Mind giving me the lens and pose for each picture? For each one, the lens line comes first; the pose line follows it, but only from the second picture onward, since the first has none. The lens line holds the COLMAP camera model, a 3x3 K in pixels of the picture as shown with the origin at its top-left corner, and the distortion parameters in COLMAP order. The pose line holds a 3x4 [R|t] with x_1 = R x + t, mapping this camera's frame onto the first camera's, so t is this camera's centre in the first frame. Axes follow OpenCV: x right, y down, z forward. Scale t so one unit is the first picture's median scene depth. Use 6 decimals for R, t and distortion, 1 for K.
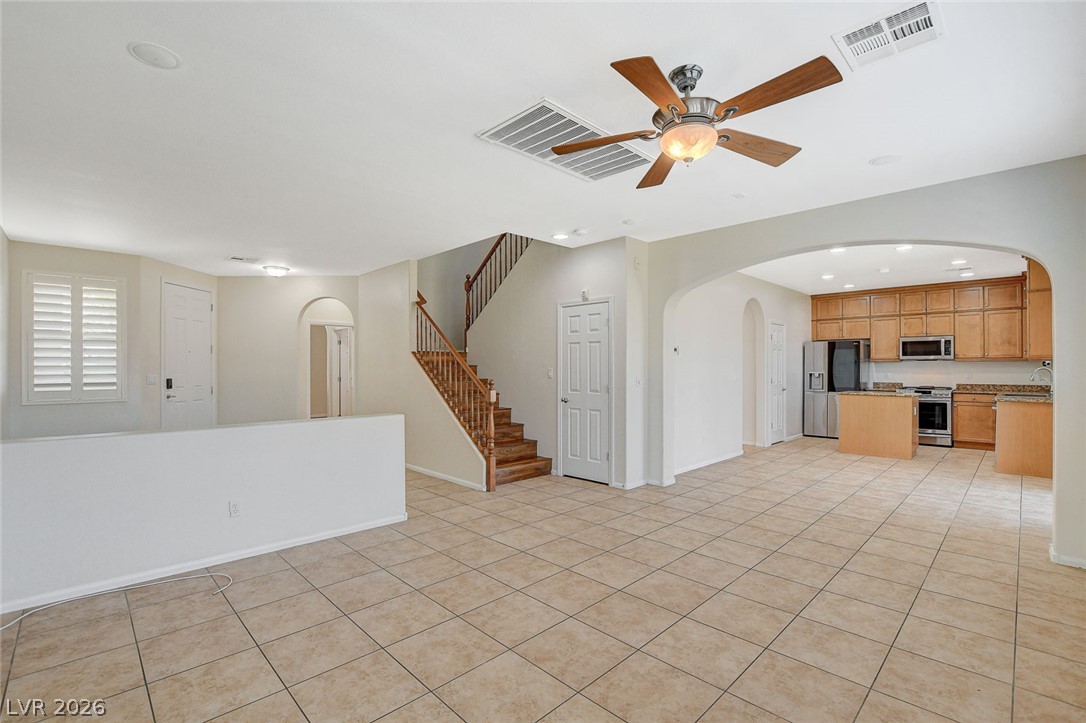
lens RADIAL K [[483.9, 0, 543.7], [0, 483.9, 367.2], [0, 0, 1]] dist [-0.028211, 0.001595]
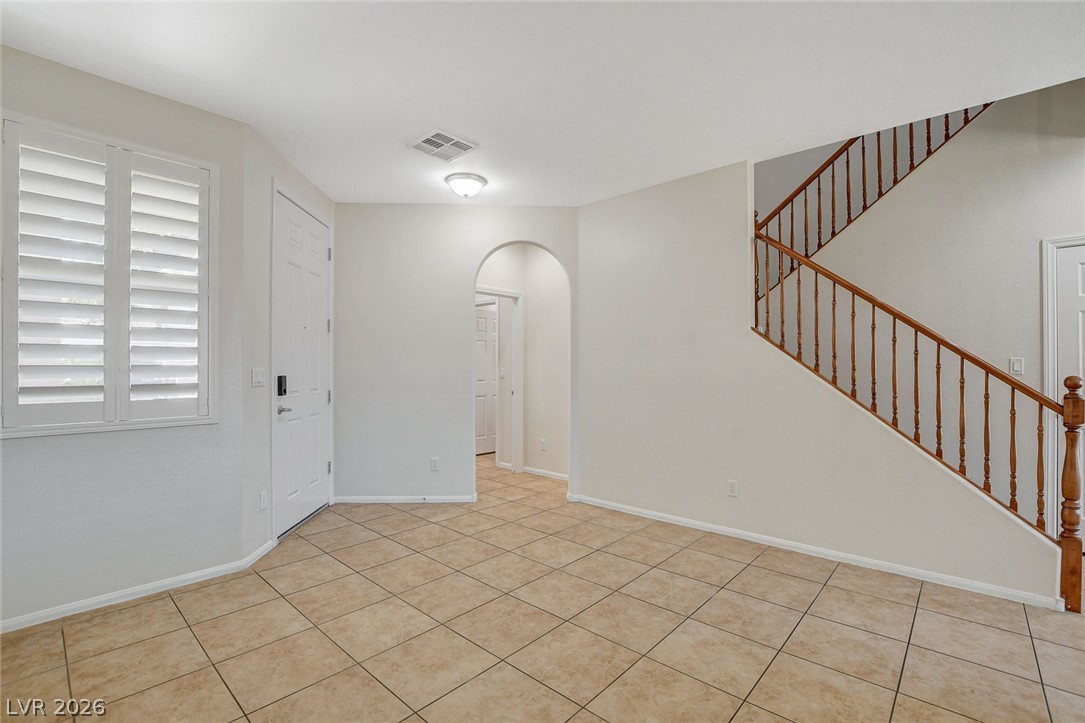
lens RADIAL K [[480.0, 0, 543.1], [0, 480.0, 366.9], [0, 0, 1]] dist [-0.027399, 0.000828]
pose [[0.998440, 0.001330, 0.055820, -0.635626], [-0.001287, 0.999999, -0.000798, 0.017103], [-0.055821, 0.000725, 0.998441, 0.557075]]
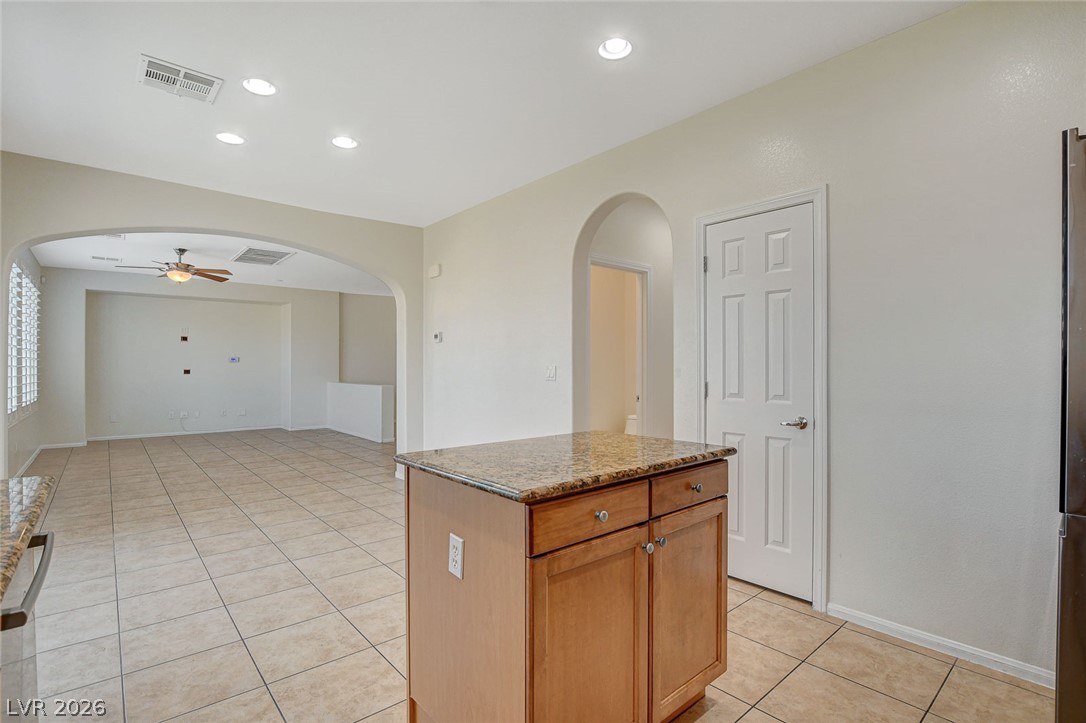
lens RADIAL K [[512.6, 0, 545.3], [0, 512.6, 363.2], [0, 0, 1]] dist [-0.027964, 0.000516]
pose [[-0.053907, -0.005155, -0.998533, 1.279460], [-0.000555, 0.999987, -0.005133, 0.017740], [0.998546, 0.000278, -0.053909, 1.355797]]
